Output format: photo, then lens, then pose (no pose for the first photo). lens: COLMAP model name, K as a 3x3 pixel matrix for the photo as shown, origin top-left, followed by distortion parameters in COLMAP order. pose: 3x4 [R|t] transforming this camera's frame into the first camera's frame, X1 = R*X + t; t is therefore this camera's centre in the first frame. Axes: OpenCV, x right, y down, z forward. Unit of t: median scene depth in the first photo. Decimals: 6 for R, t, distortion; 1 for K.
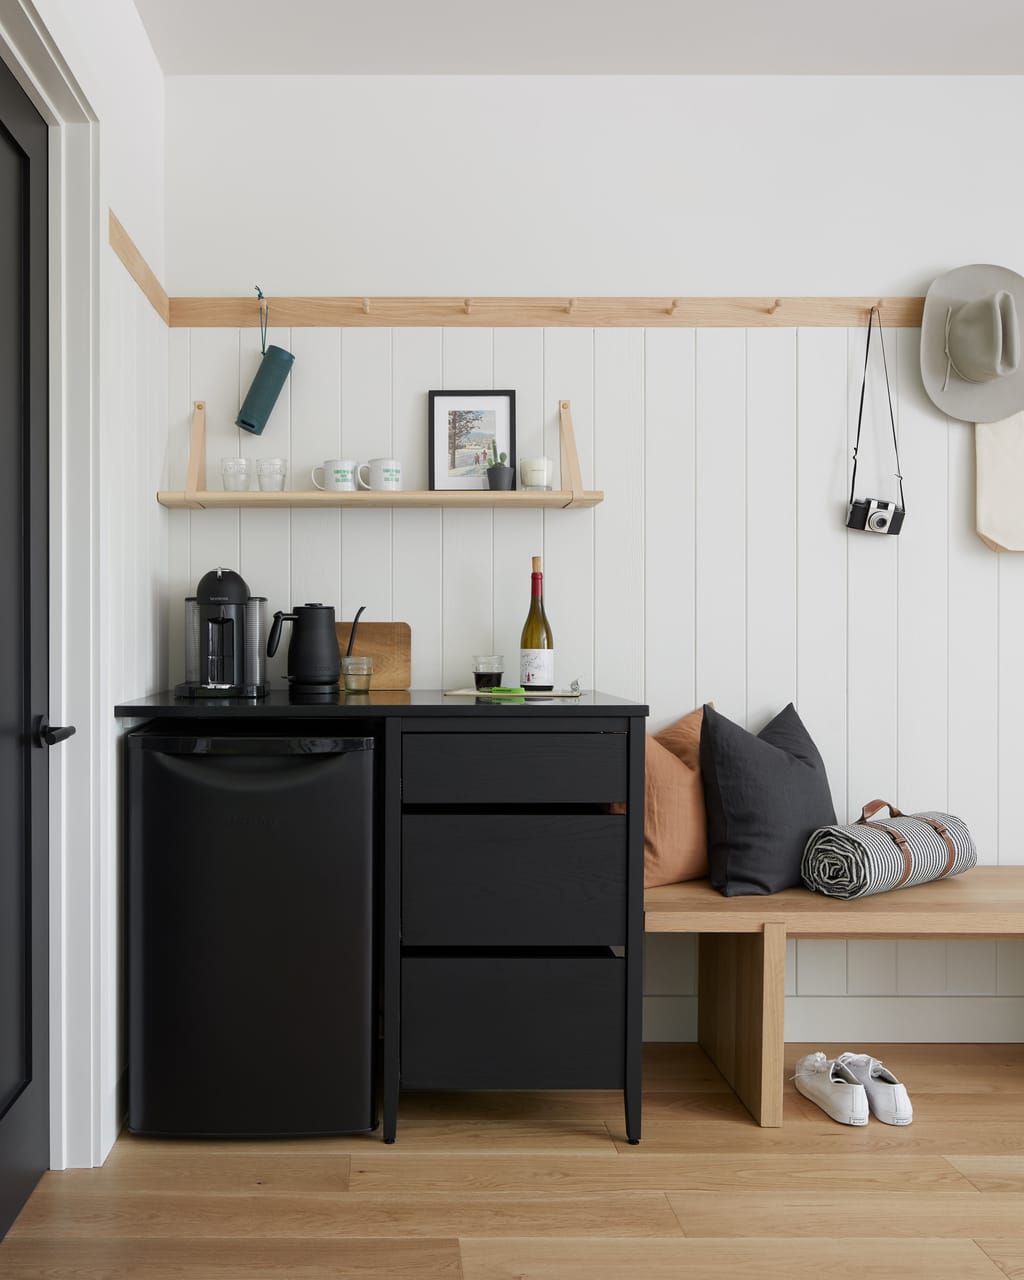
lens RADIAL K [[1142.8, 0, 511.0], [0, 1142.8, 632.0], [0, 0, 1]] dist [-0.002263, 0.020500]
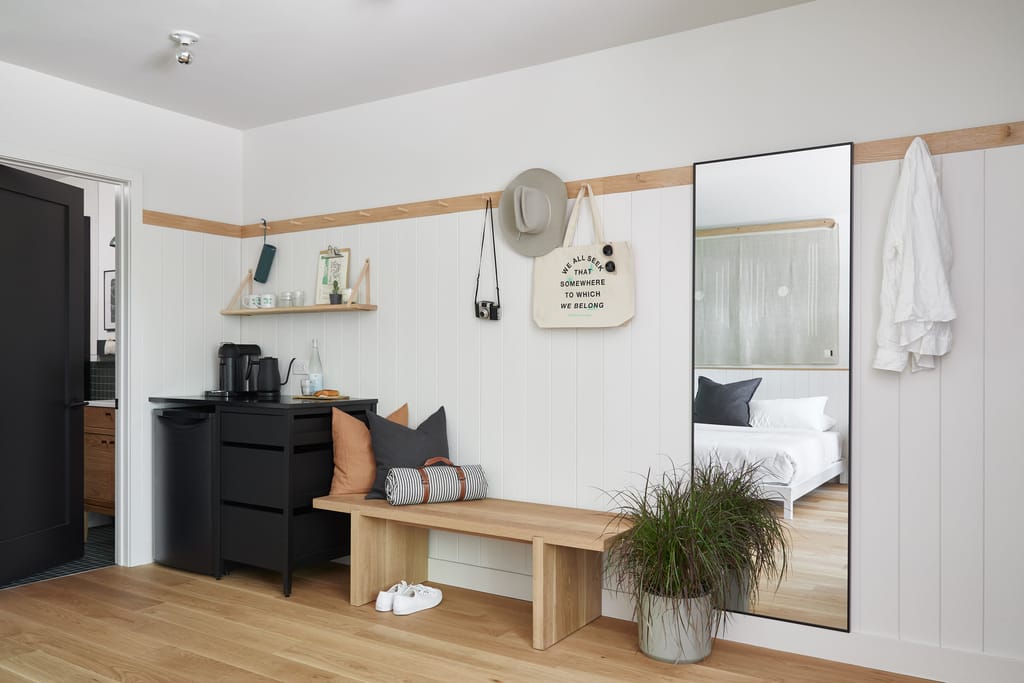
lens RADIAL K [[808.3, 0, 511.8], [0, 808.3, 351.8], [0, 0, 1]] dist [0.008169, 0.002393]
pose [[0.833427, -0.000253, -0.552630, 1.108895], [-0.004497, 0.999964, -0.007240, -0.025199], [0.552611, 0.008519, 0.833396, -0.080946]]
